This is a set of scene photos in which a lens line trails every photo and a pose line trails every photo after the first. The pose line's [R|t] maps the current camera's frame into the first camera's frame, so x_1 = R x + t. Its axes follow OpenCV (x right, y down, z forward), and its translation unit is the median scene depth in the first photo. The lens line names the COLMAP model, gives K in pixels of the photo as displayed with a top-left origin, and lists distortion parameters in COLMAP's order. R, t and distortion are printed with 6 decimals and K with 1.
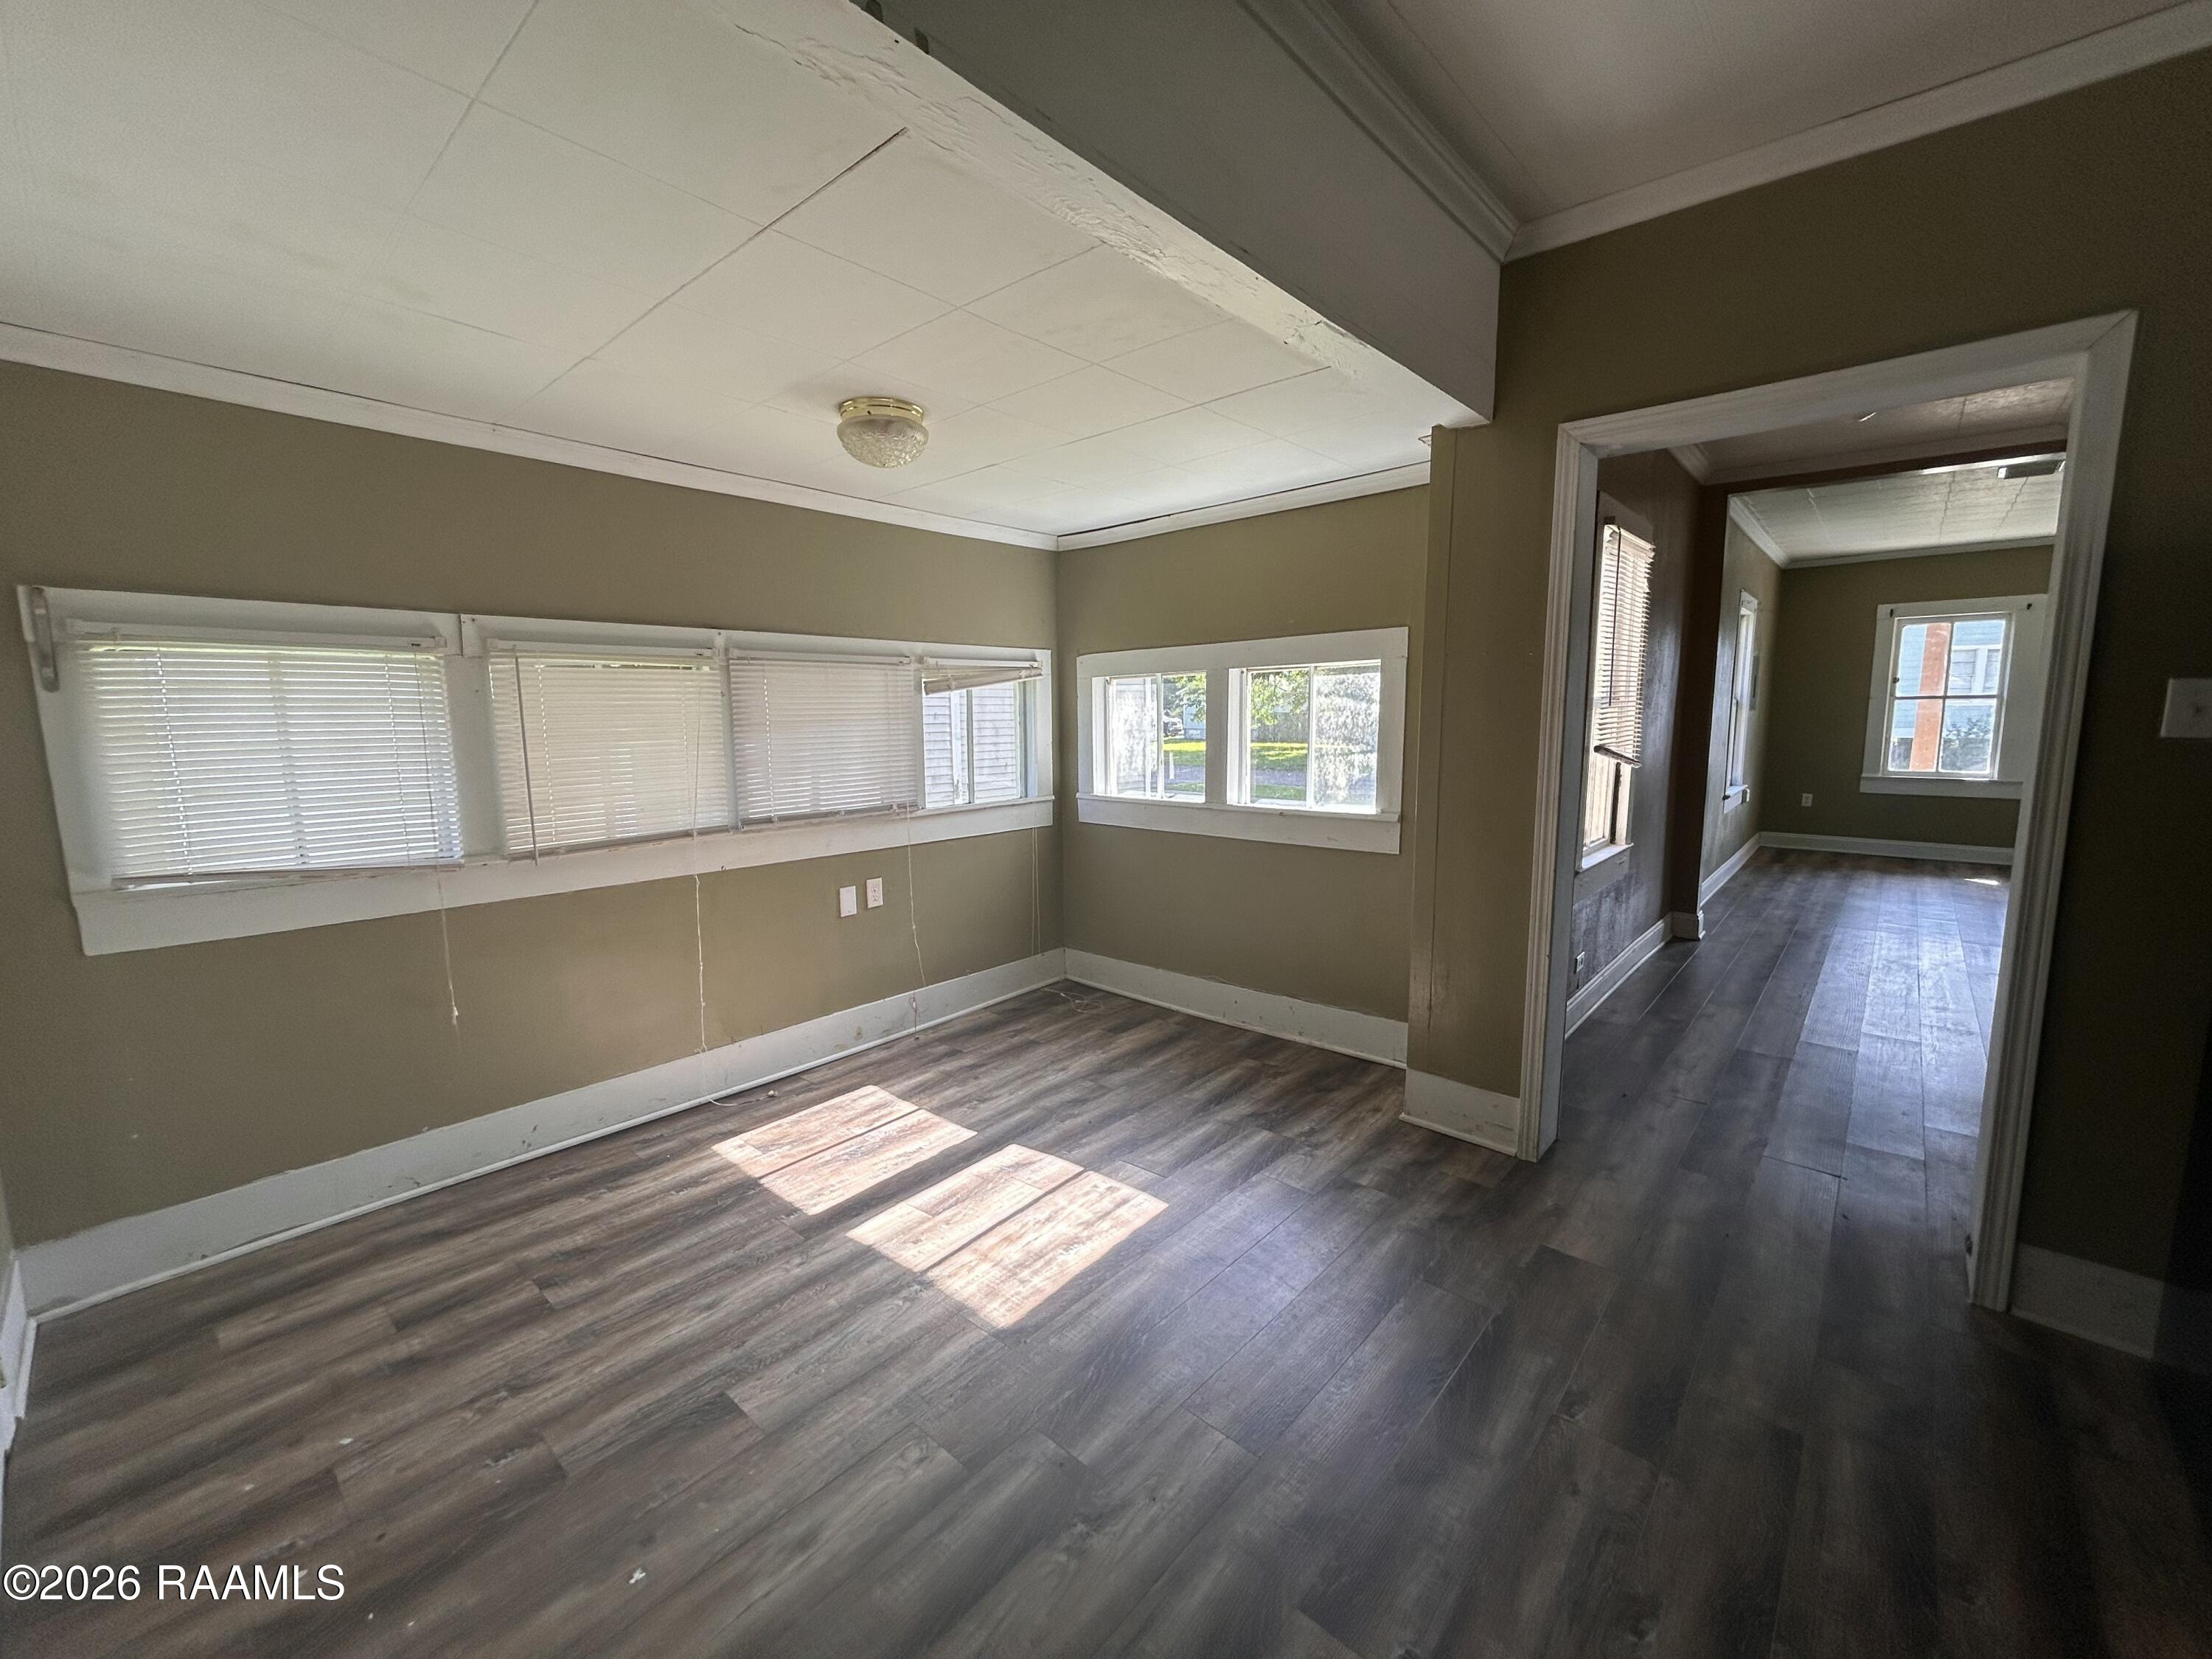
lens RADIAL K [[891.8, 0, 1112.6], [0, 891.8, 823.2], [0, 0, 1]] dist [0.001750, 0.001178]
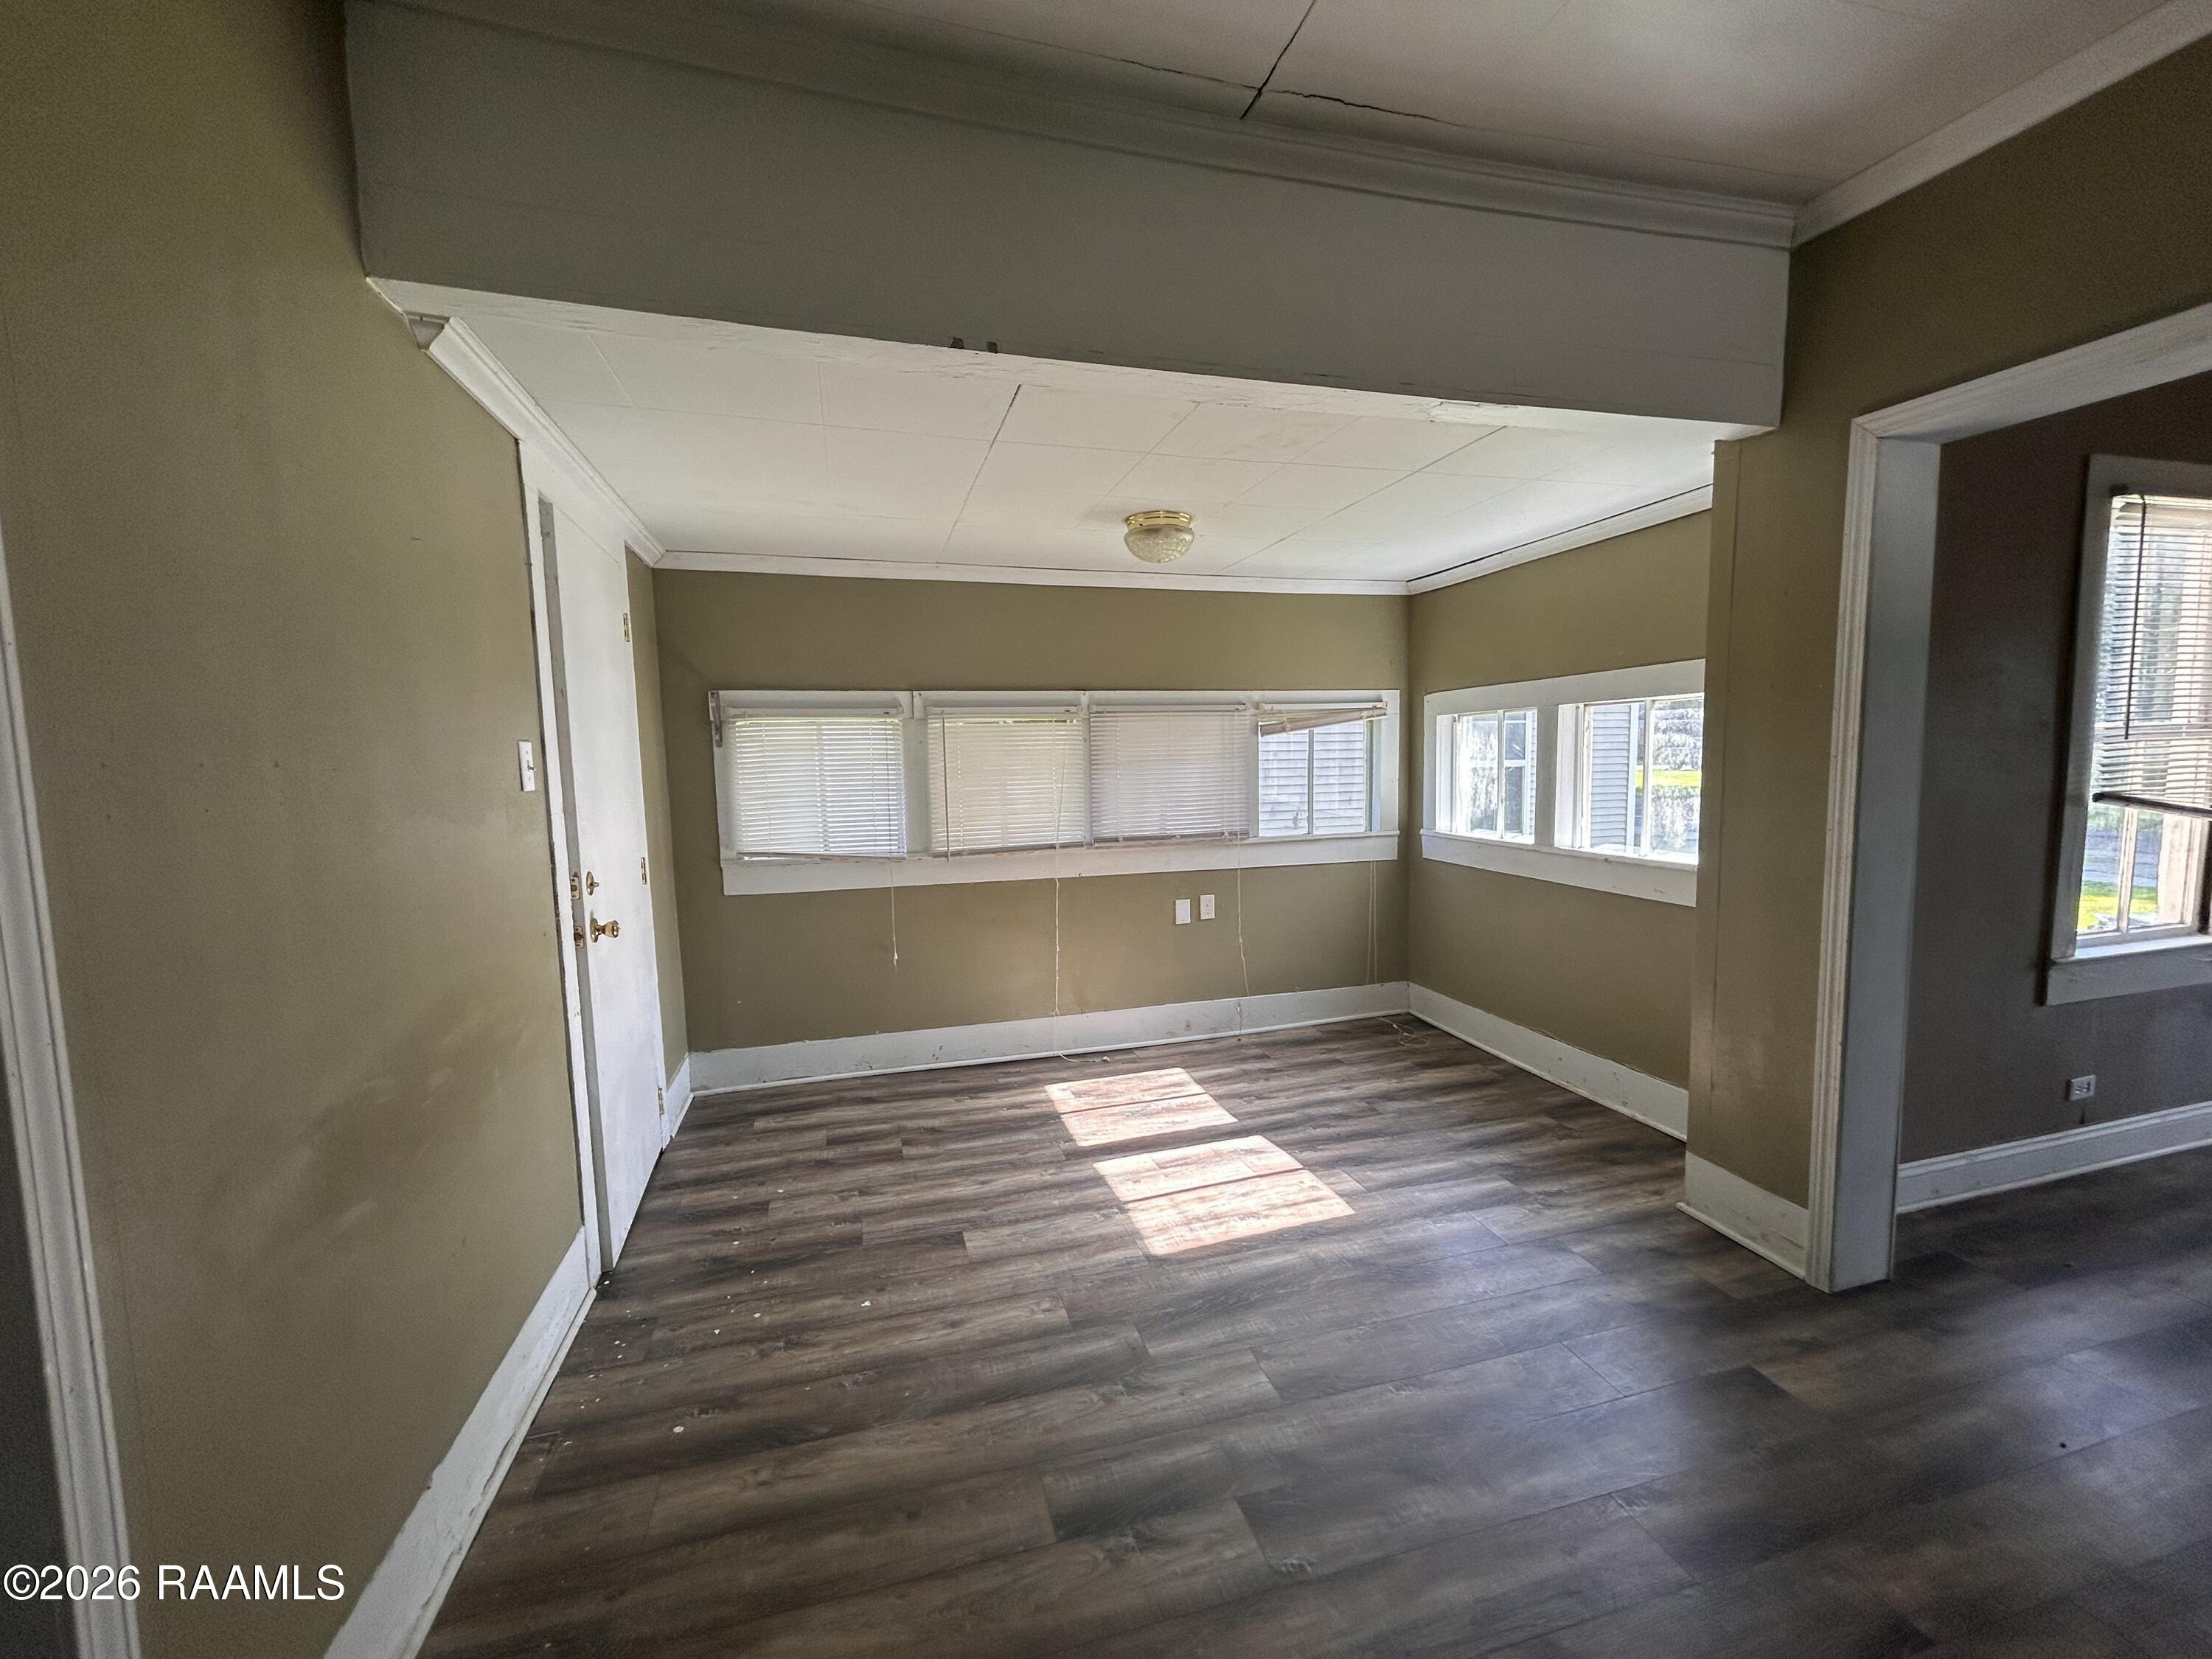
lens RADIAL K [[891.8, 0, 1109.4], [0, 891.8, 822.5], [0, 0, 1]] dist [0.001750, 0.001178]
pose [[0.846452, 0.037171, -0.531166, 0.327757], [-0.055830, 0.998257, -0.019111, -0.003422], [0.529530, 0.045831, 0.847052, -0.078672]]
